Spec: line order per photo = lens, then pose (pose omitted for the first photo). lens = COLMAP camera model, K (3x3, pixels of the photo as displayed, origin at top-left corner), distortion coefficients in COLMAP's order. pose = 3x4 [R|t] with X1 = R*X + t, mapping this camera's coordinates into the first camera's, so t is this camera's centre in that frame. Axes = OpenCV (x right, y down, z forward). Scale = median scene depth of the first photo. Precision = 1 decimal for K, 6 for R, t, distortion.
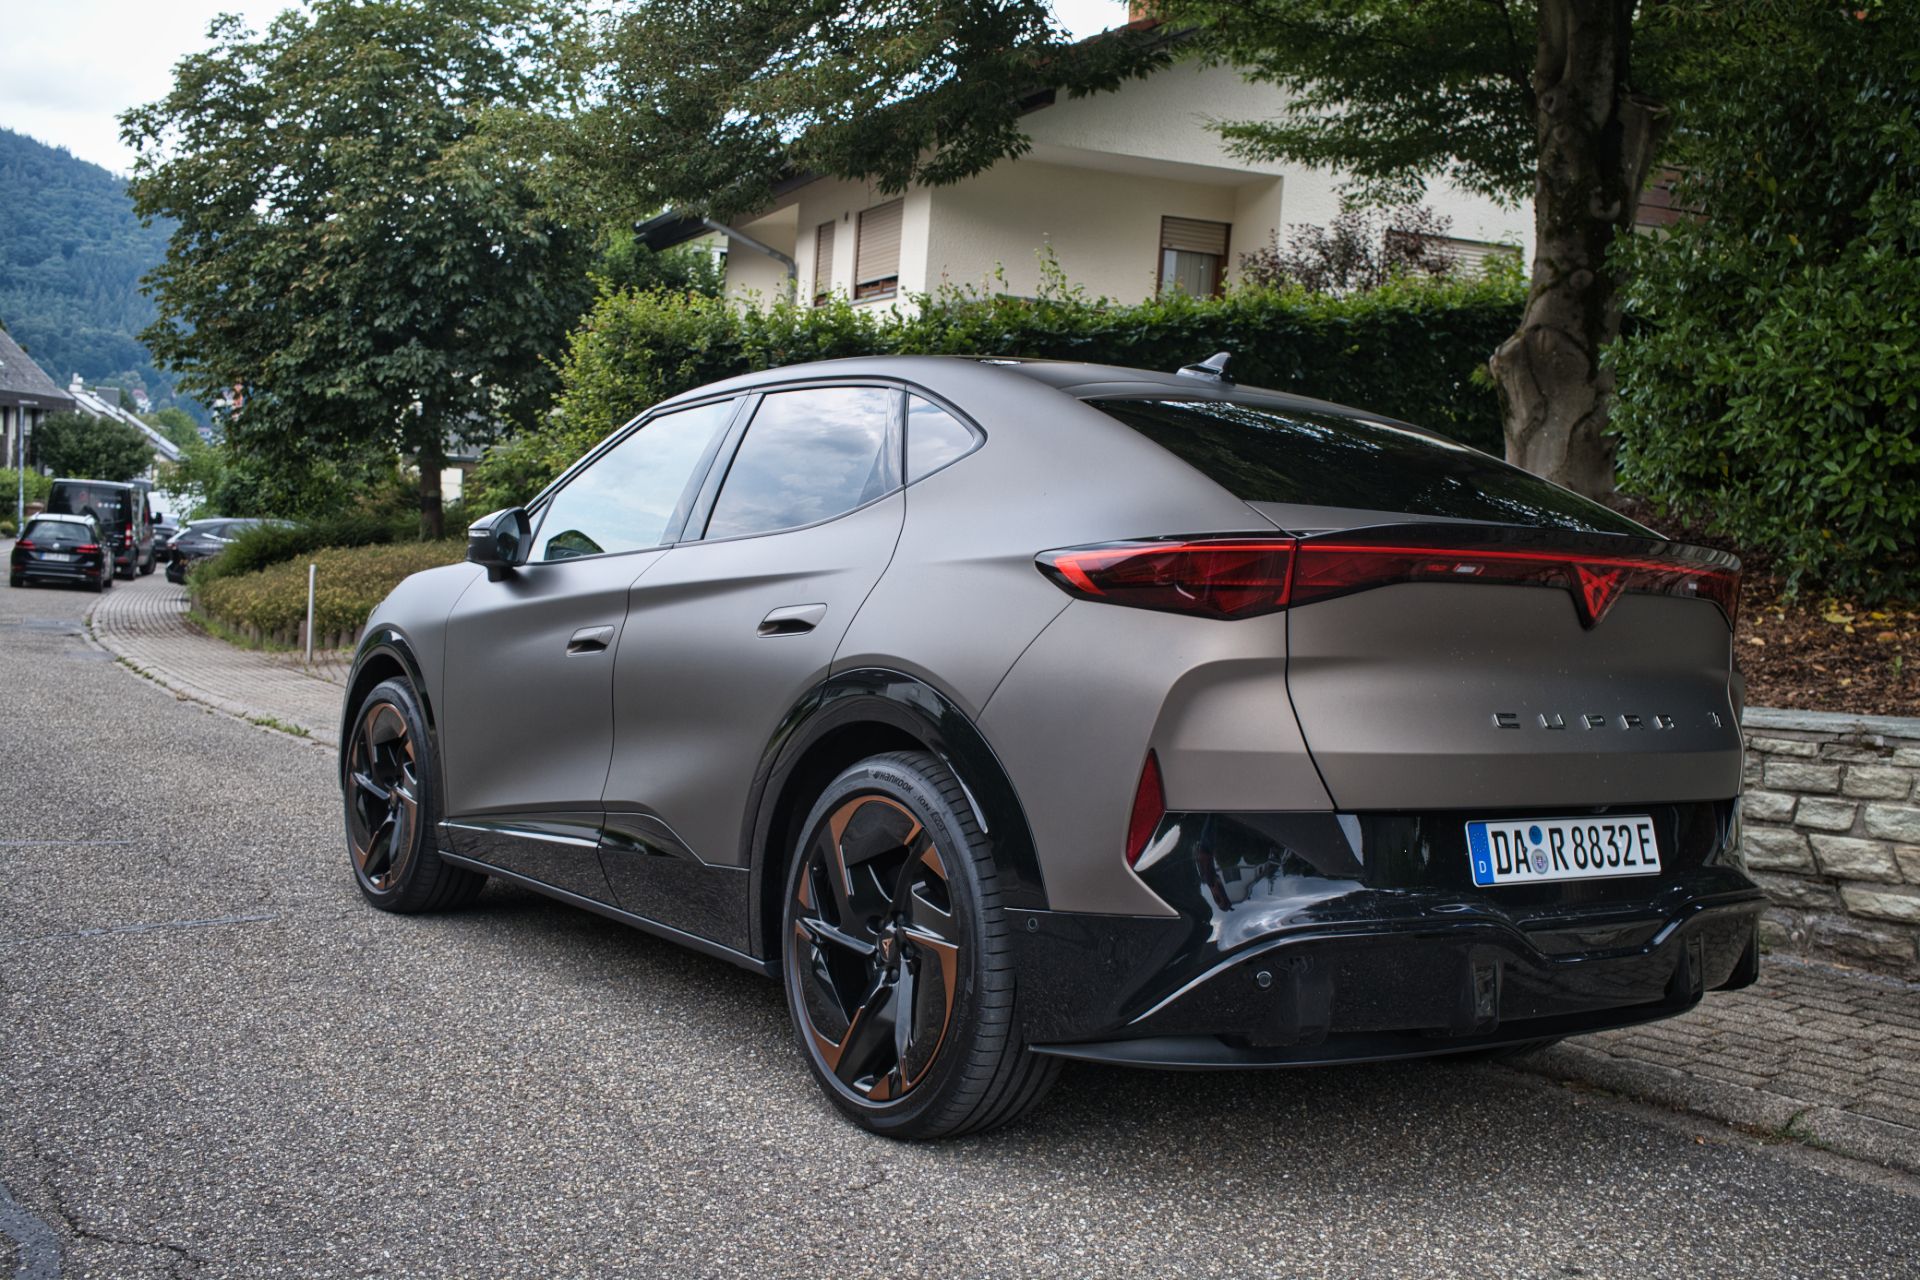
lens RADIAL K [[1955.7, 0, 960.0], [0, 1955.7, 640.0], [0, 0, 1]] dist [-0.051362, 0.130700]
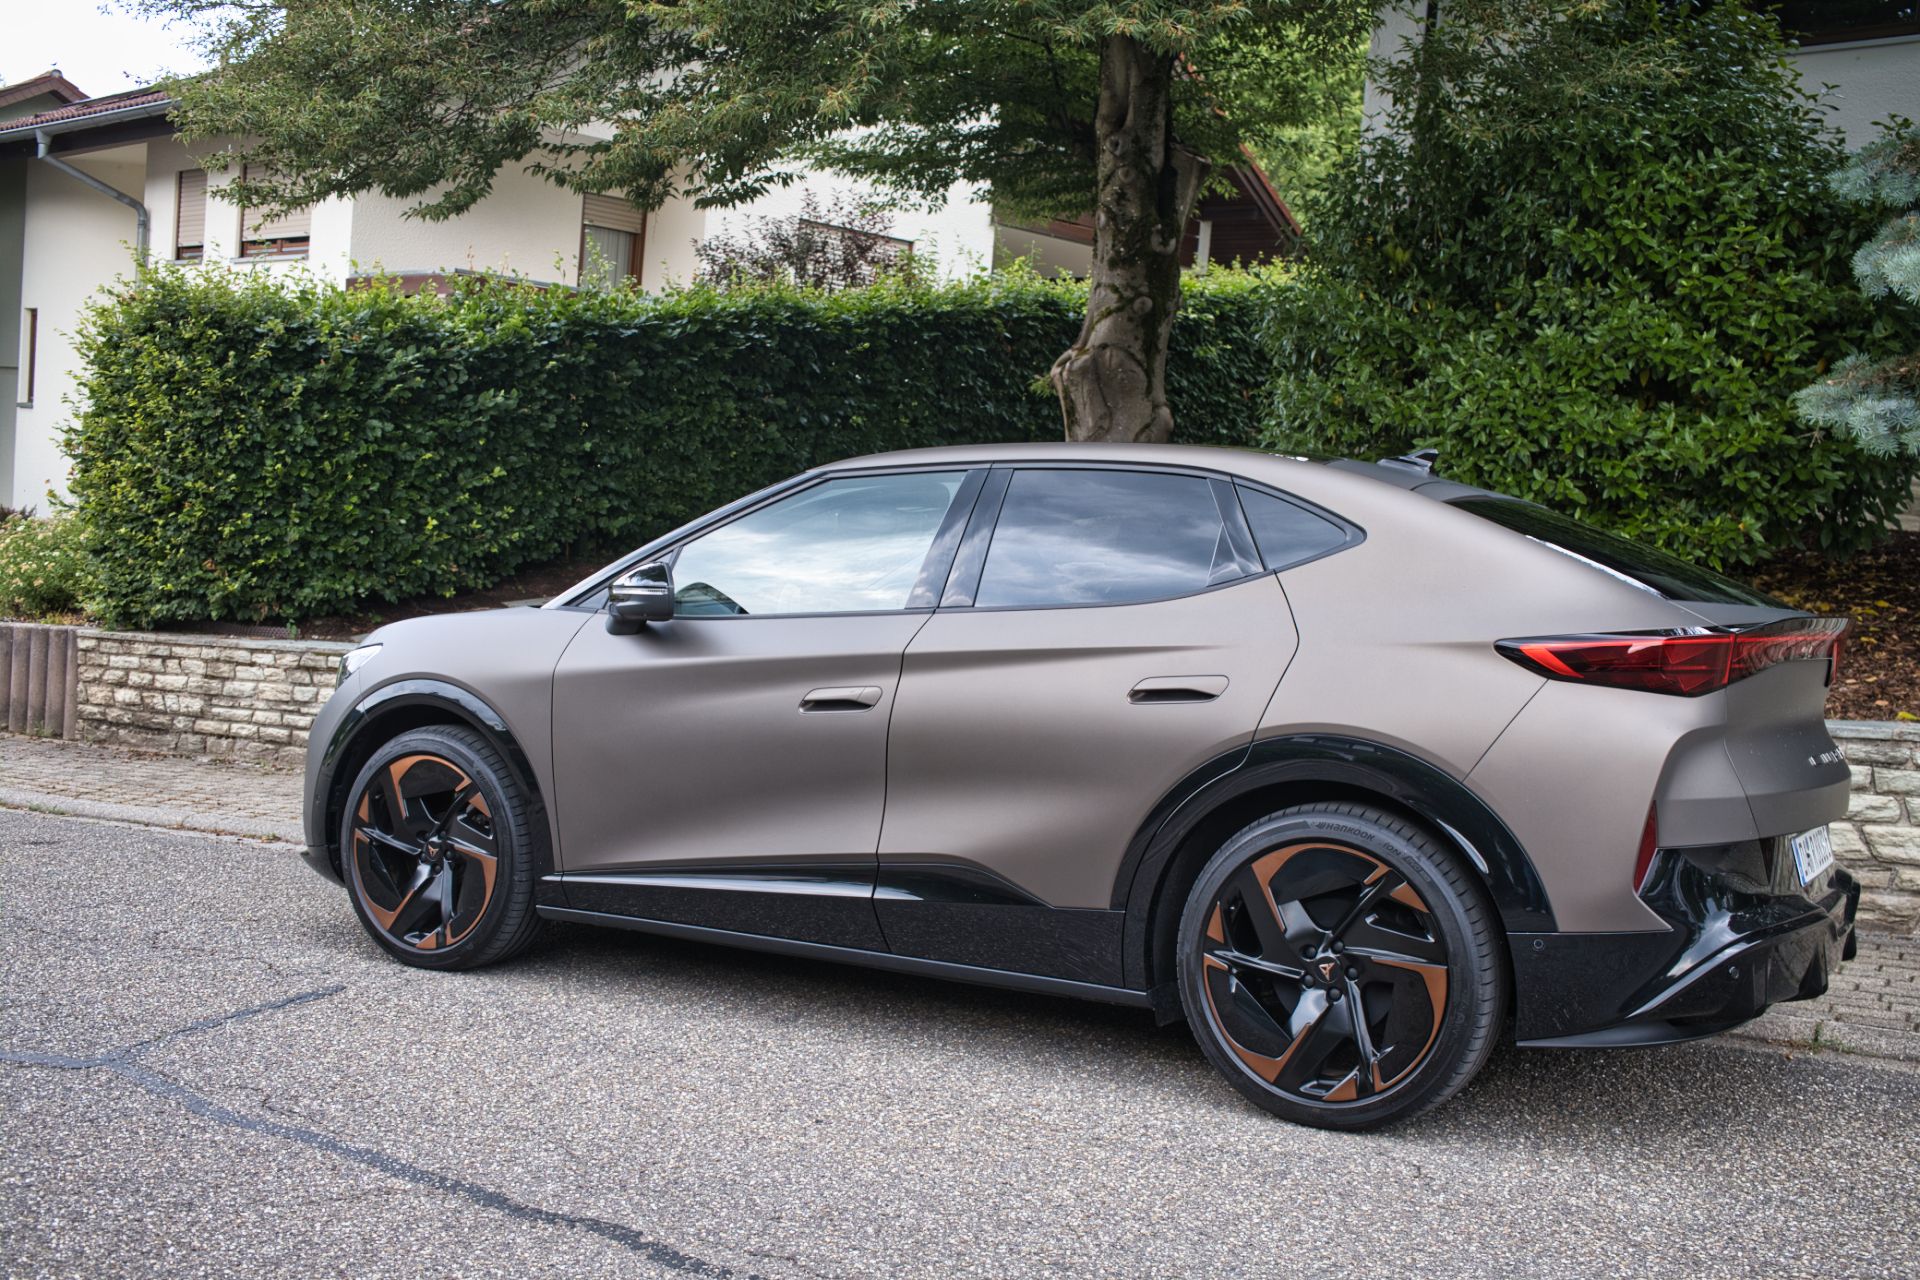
lens RADIAL K [[1955.7, 0, 960.0], [0, 1955.7, 640.0], [0, 0, 1]] dist [-0.051362, 0.130700]
pose [[0.913411, -0.025467, 0.406241, -0.457419], [0.014441, 0.999440, 0.030184, -0.051846], [-0.406783, -0.021704, 0.913267, 0.013692]]
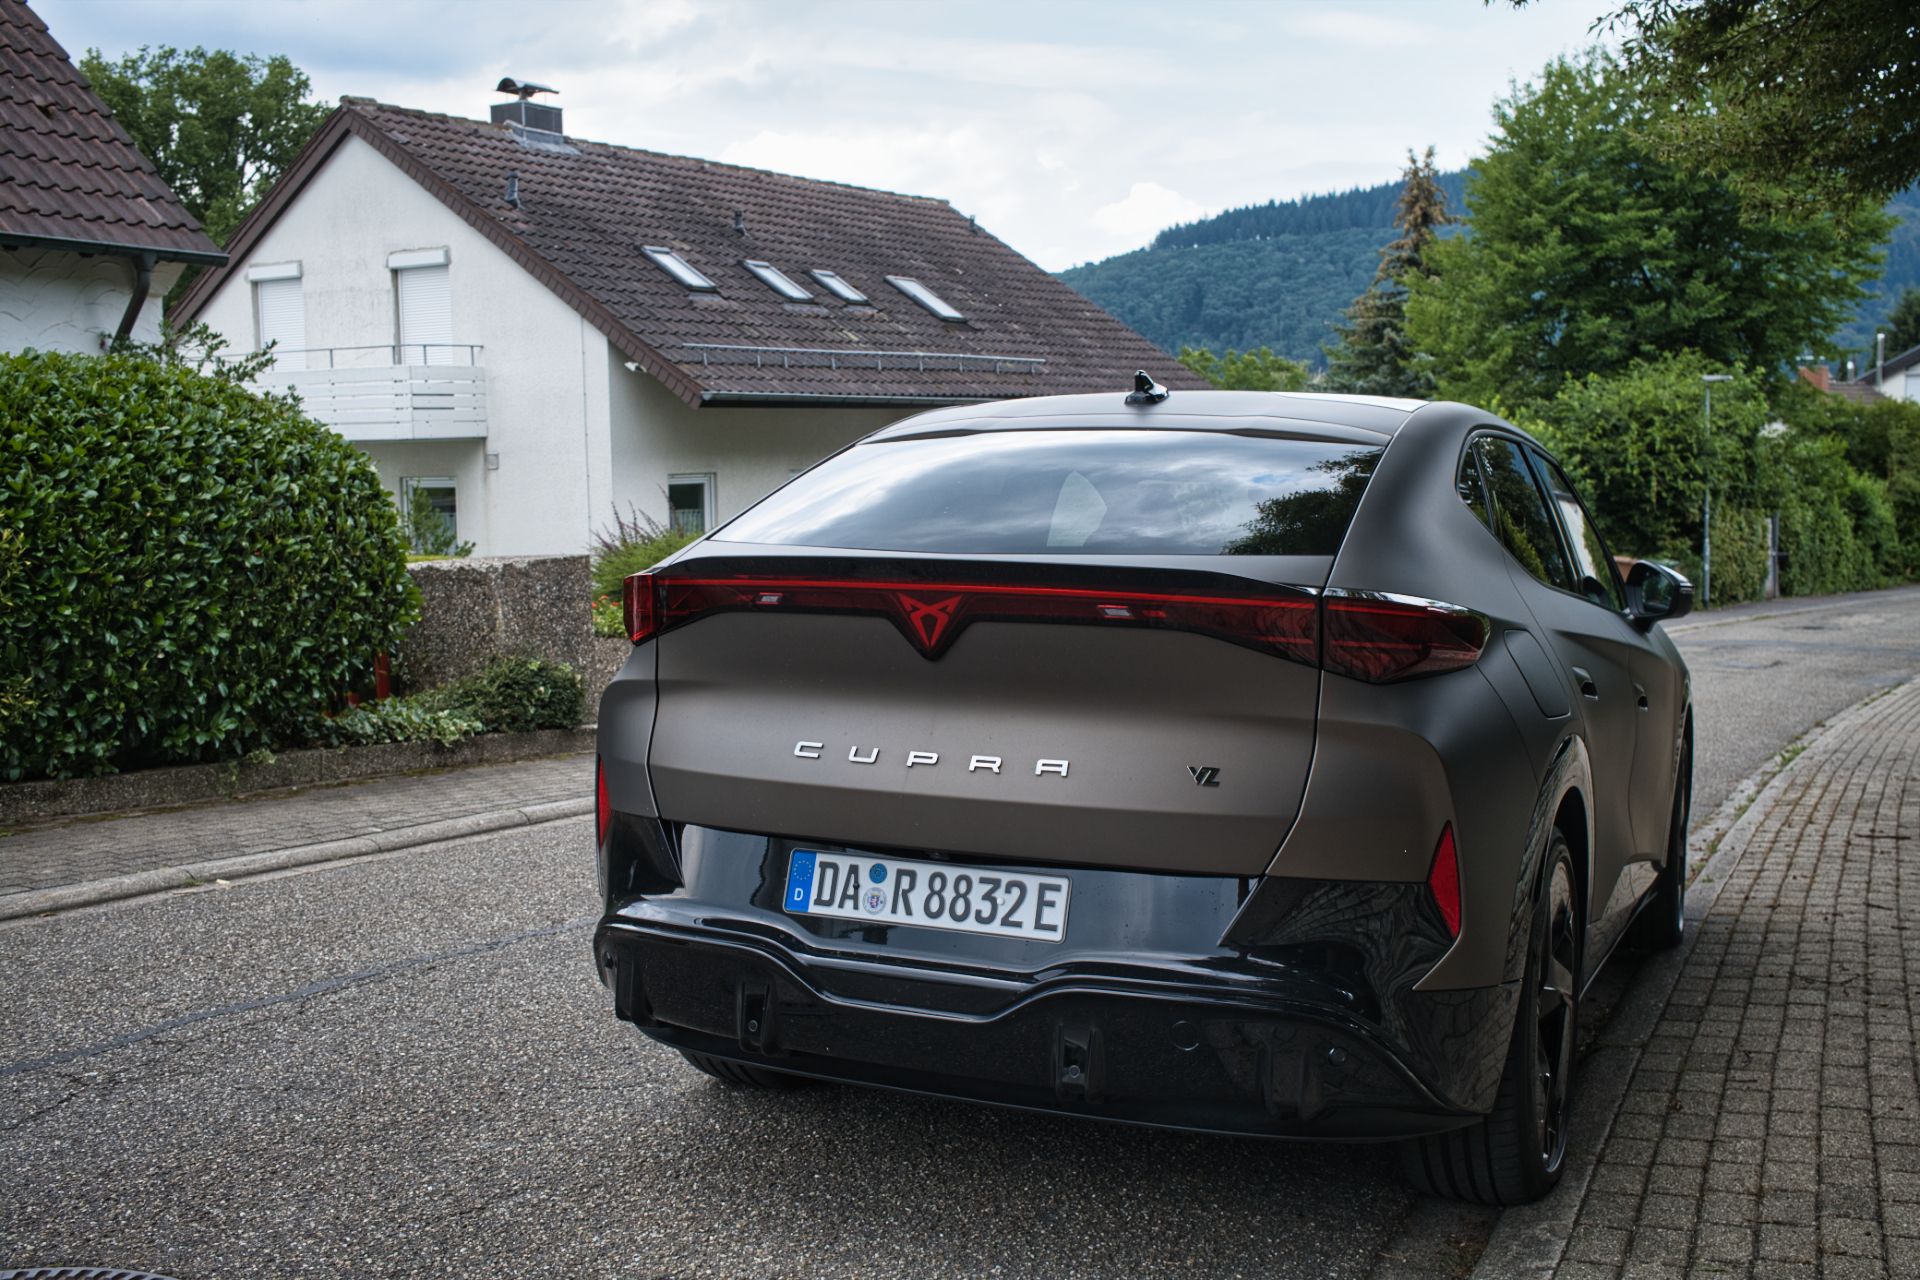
lens RADIAL K [[1955.7, 0, 960.0], [0, 1955.7, 640.0], [0, 0, 1]] dist [-0.051362, 0.130700]
pose [[0.524137, -0.009372, -0.851583, 0.675788], [-0.033817, 0.998922, -0.031807, 0.008456], [0.850962, 0.045469, 0.523255, 0.311090]]
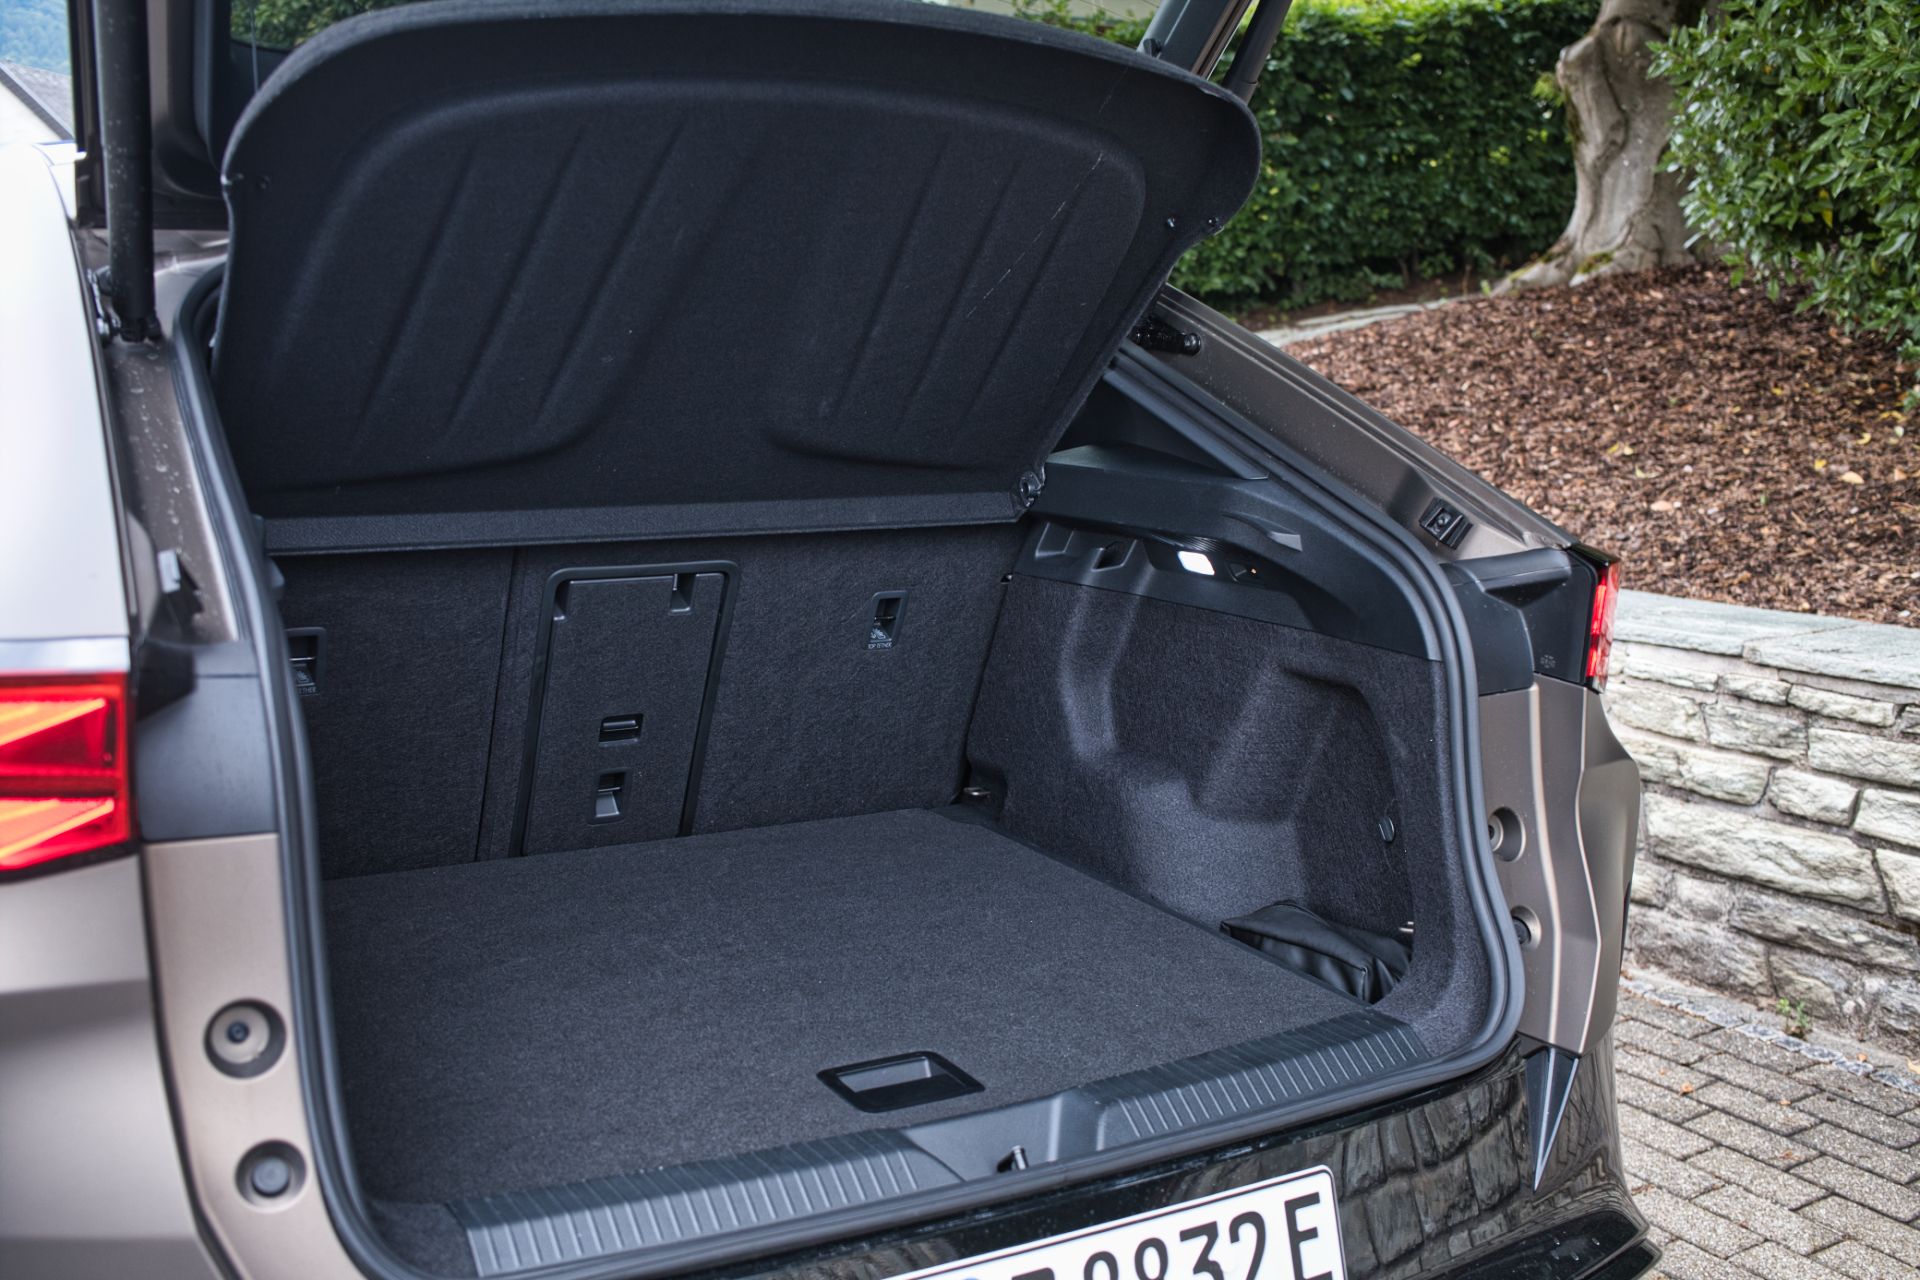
lens RADIAL K [[1955.7, 0, 960.0], [0, 1955.7, 640.0], [0, 0, 1]] dist [-0.051362, 0.130700]
pose [[0.995655, -0.022772, -0.090286, 0.197889], [0.034577, 0.990723, 0.131428, -0.054815], [0.086456, -0.133978, 0.987206, 0.363319]]
